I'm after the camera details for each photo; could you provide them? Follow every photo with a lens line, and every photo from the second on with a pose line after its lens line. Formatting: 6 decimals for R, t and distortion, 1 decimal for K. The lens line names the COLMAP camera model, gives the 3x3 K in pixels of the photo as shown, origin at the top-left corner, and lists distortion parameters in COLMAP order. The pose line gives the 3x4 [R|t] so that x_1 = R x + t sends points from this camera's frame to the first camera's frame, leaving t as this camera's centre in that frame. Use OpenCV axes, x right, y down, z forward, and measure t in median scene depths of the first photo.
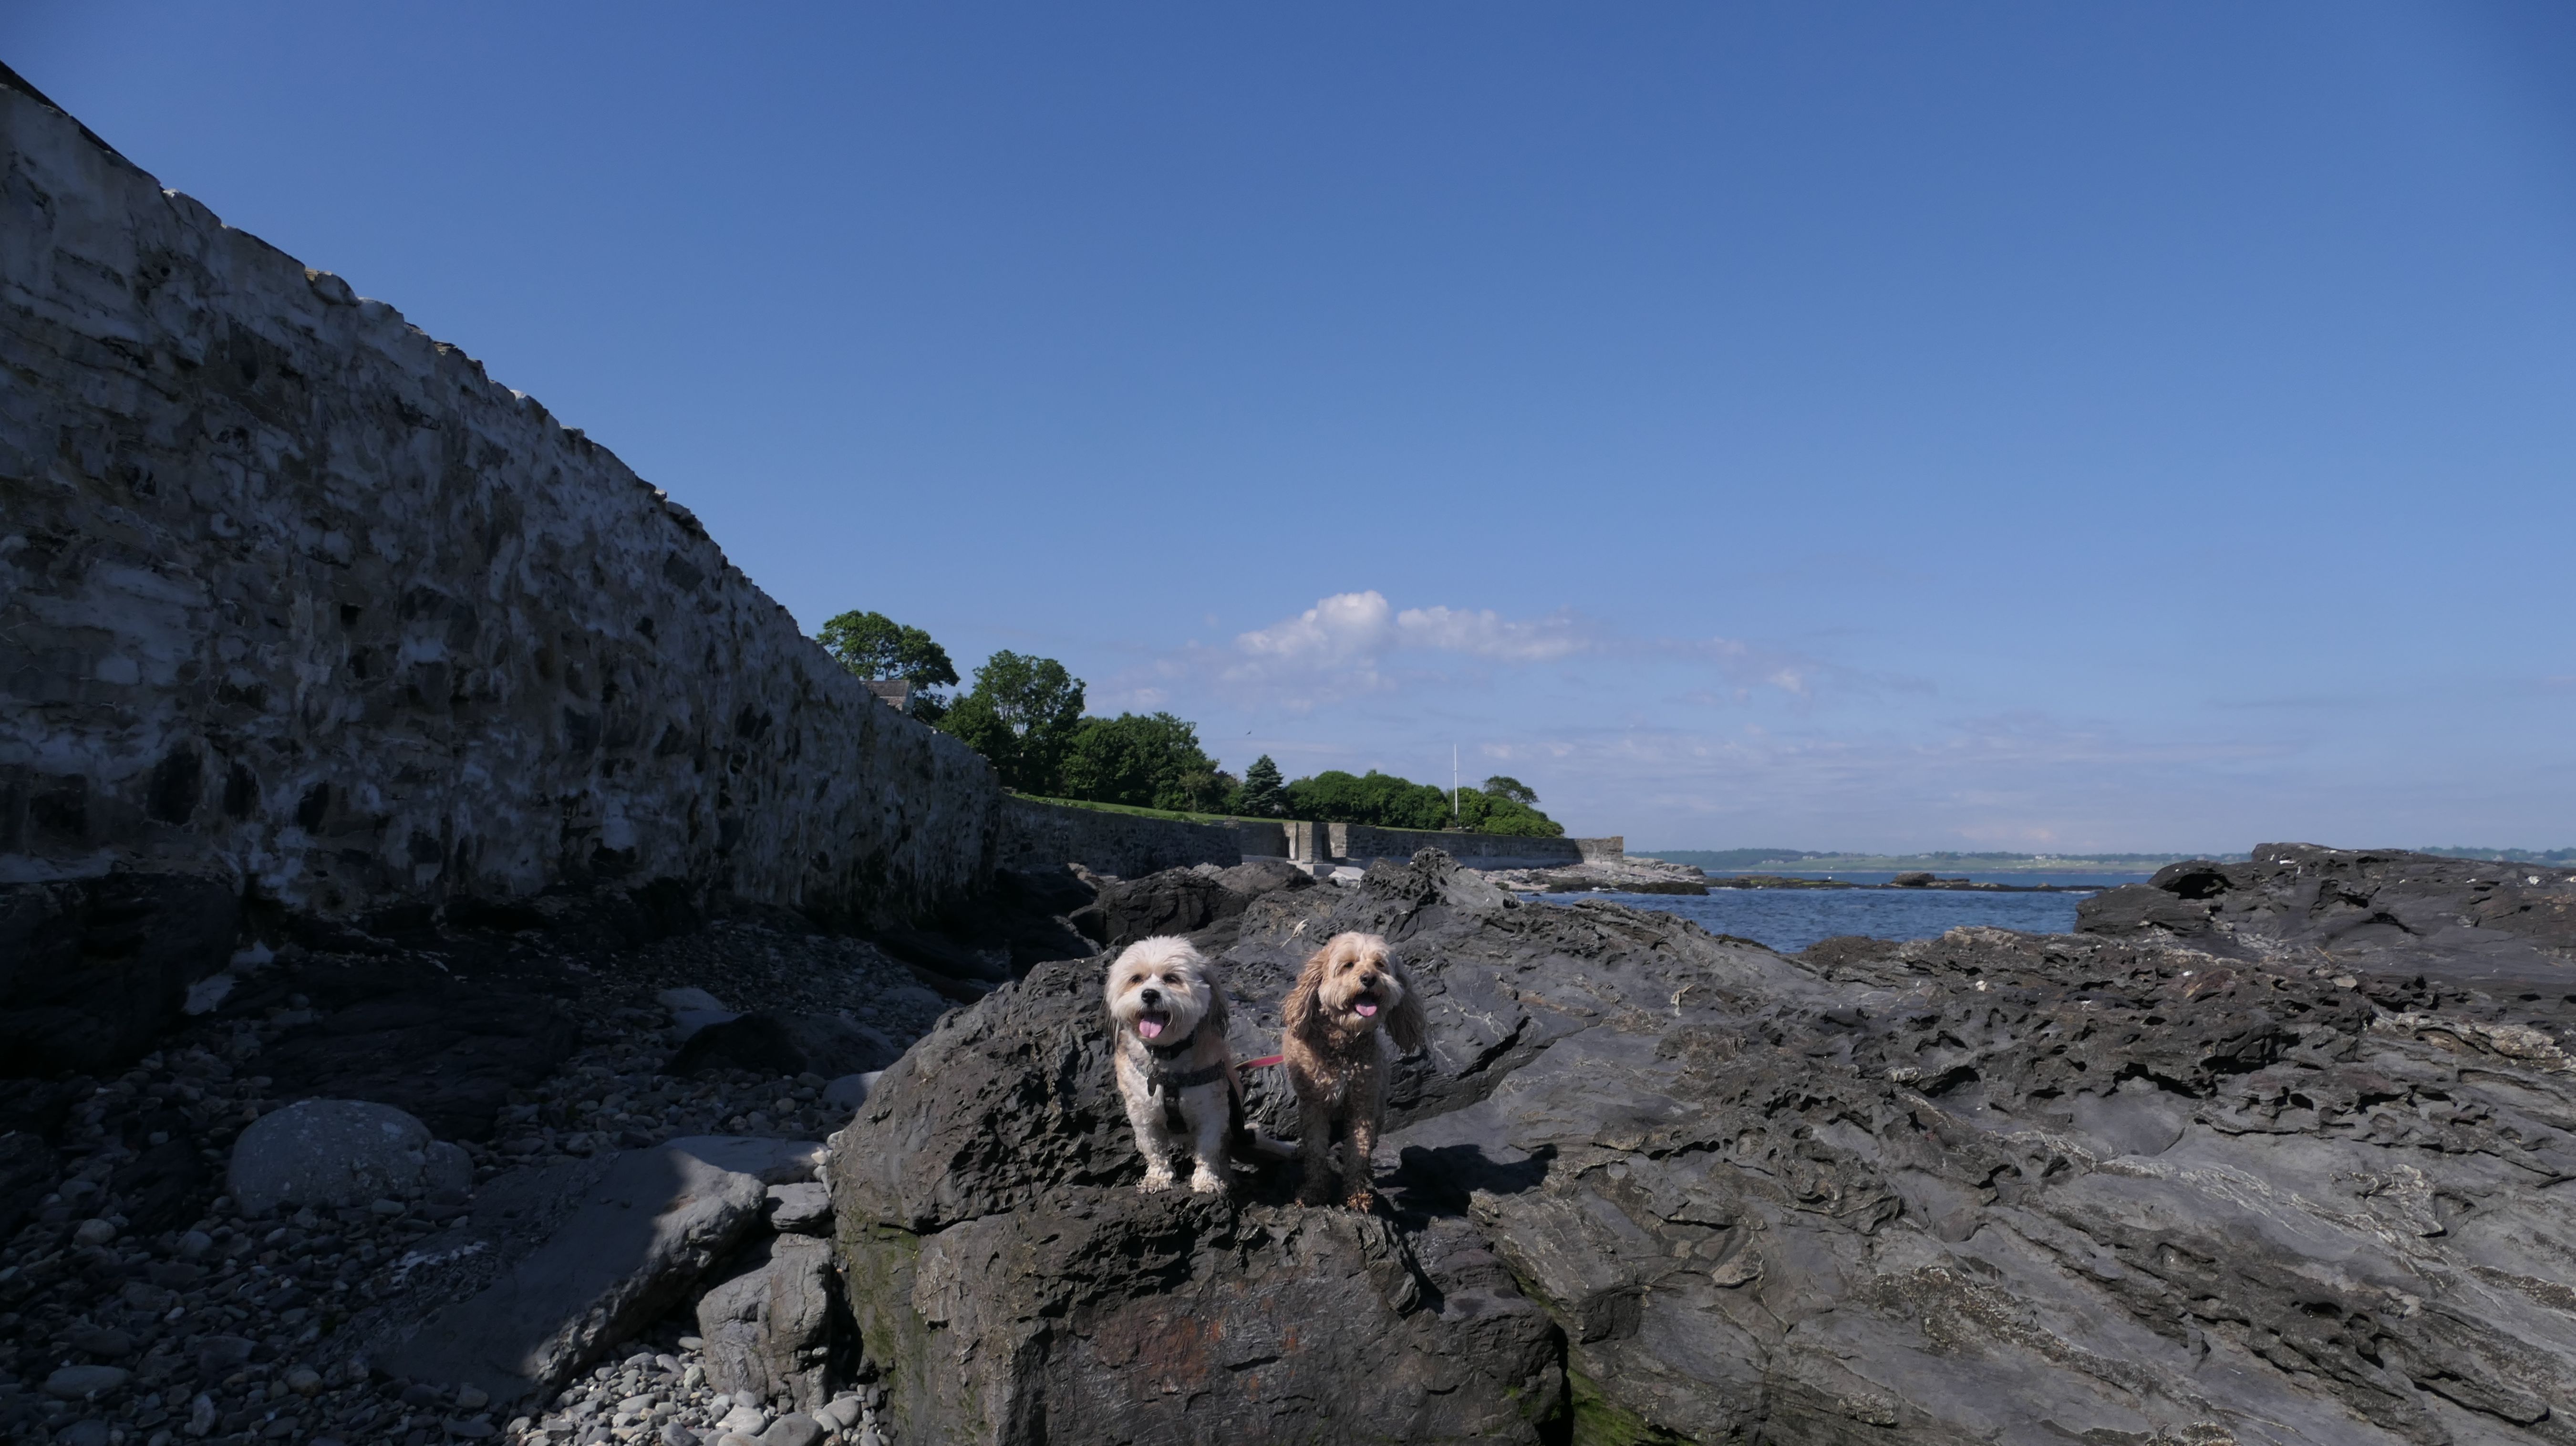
lens RADIAL K [[1932.7, 0, 1289.2], [0, 1932.7, 870.1], [0, 0, 1]] dist [-0.029071, 0.001092]
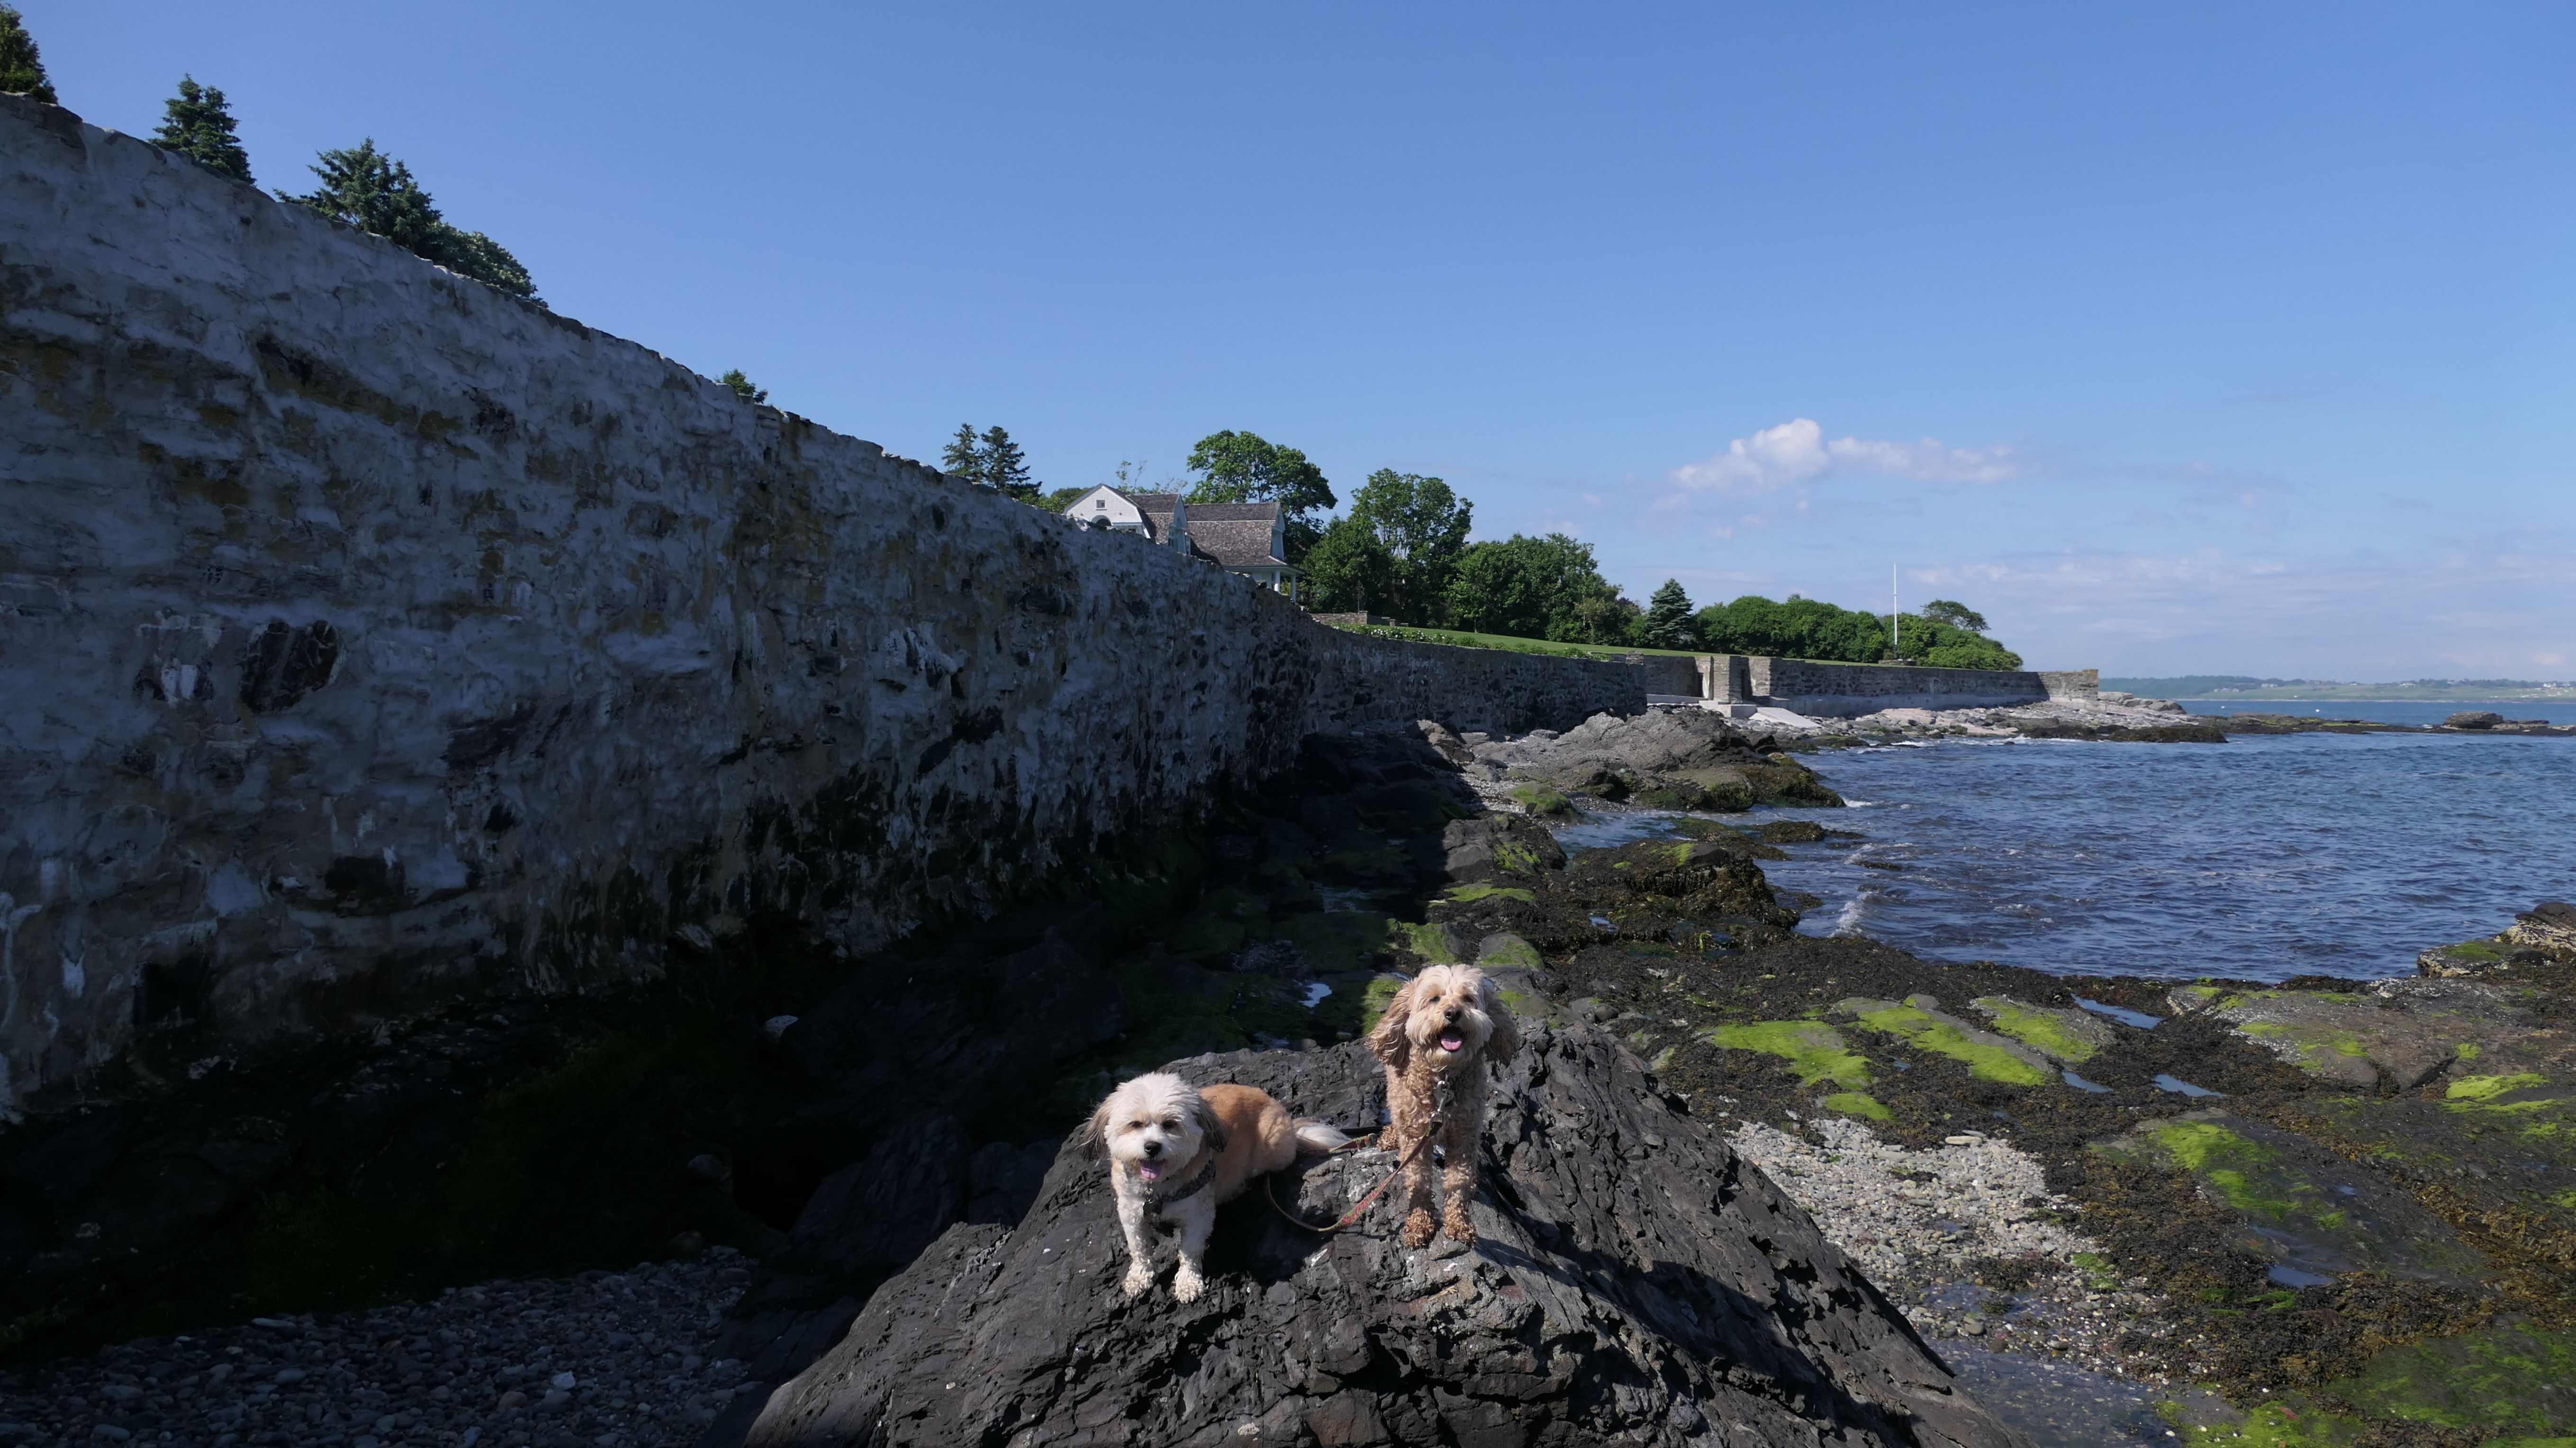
lens RADIAL K [[1940.2, 0, 1279.1], [0, 1940.2, 687.7], [0, 0, 1]] dist [-0.006476, -0.001239]
pose [[0.977992, 0.000249, -0.208641, -0.002937], [-0.001423, 0.999984, -0.005478, -0.004119], [0.208636, 0.005654, 0.977977, 0.082518]]
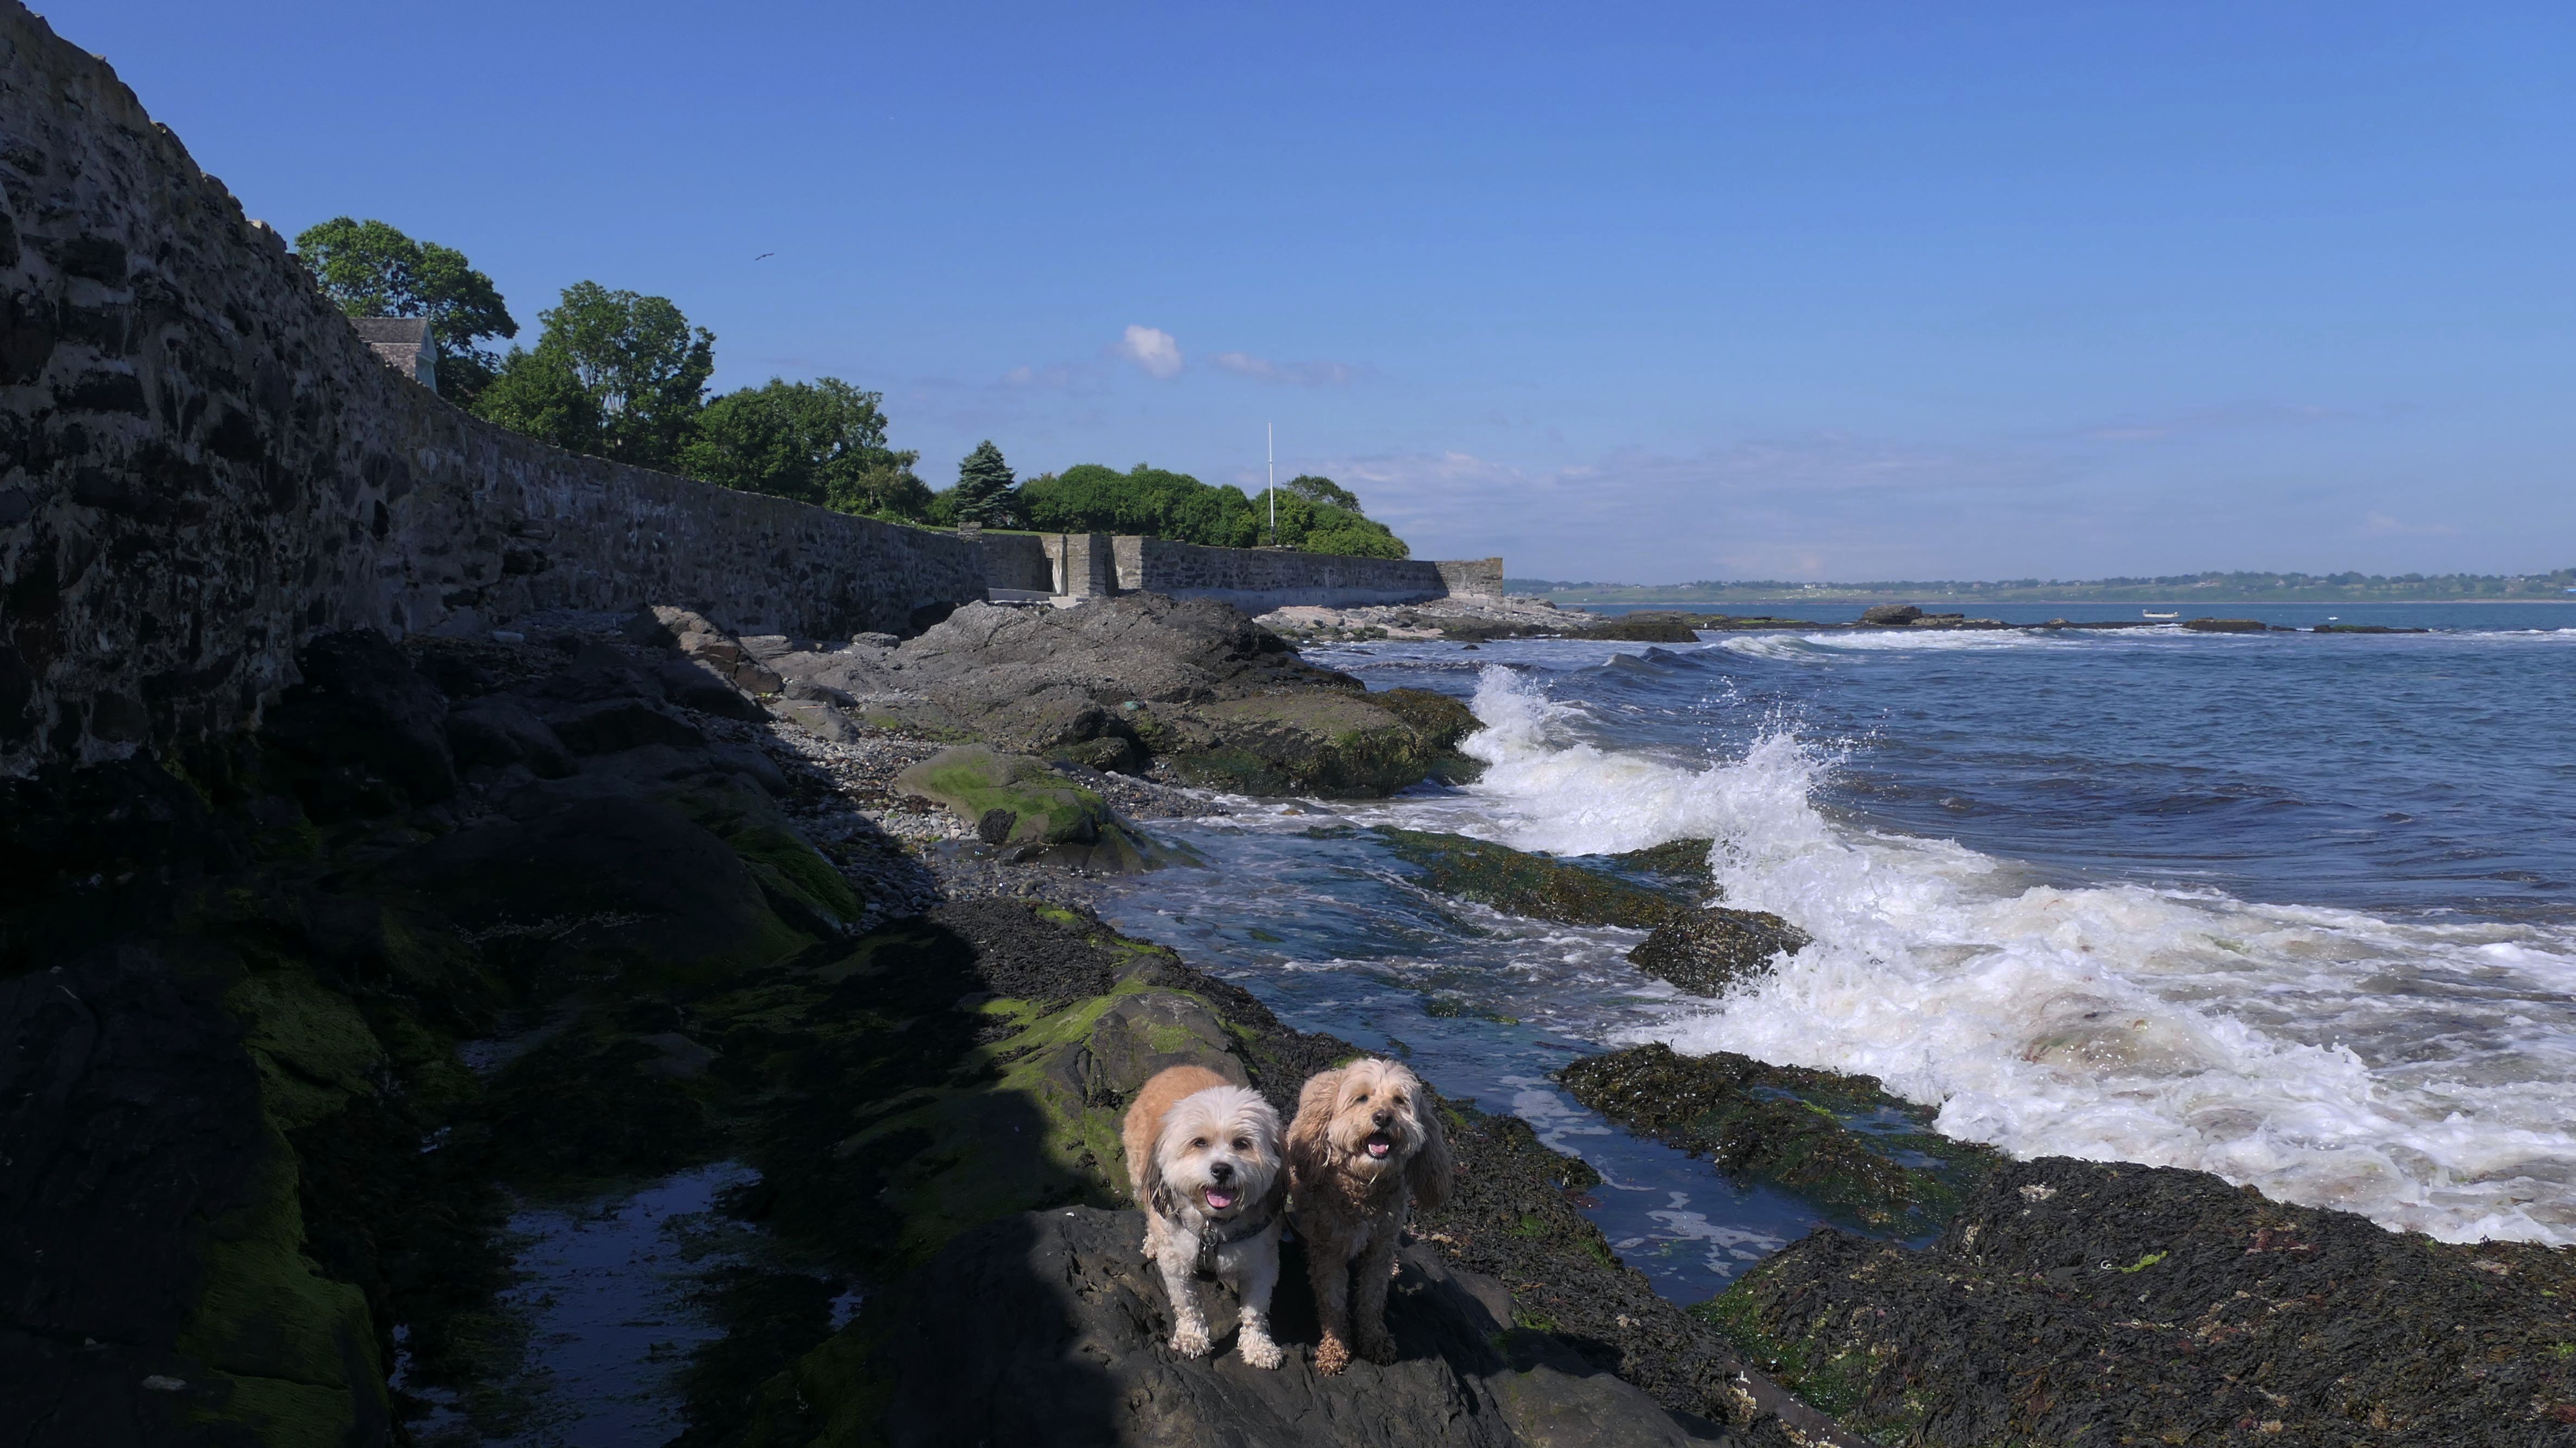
lens RADIAL K [[2242.0, 0, 1286.6], [0, 2242.0, 805.7], [0, 0, 1]] dist [-0.001518, 0.011545]
pose [[0.990330, -0.023125, 0.136794, -0.018965], [0.010972, 0.995977, 0.088937, -0.000880], [-0.138301, -0.086576, 0.986599, 0.194921]]
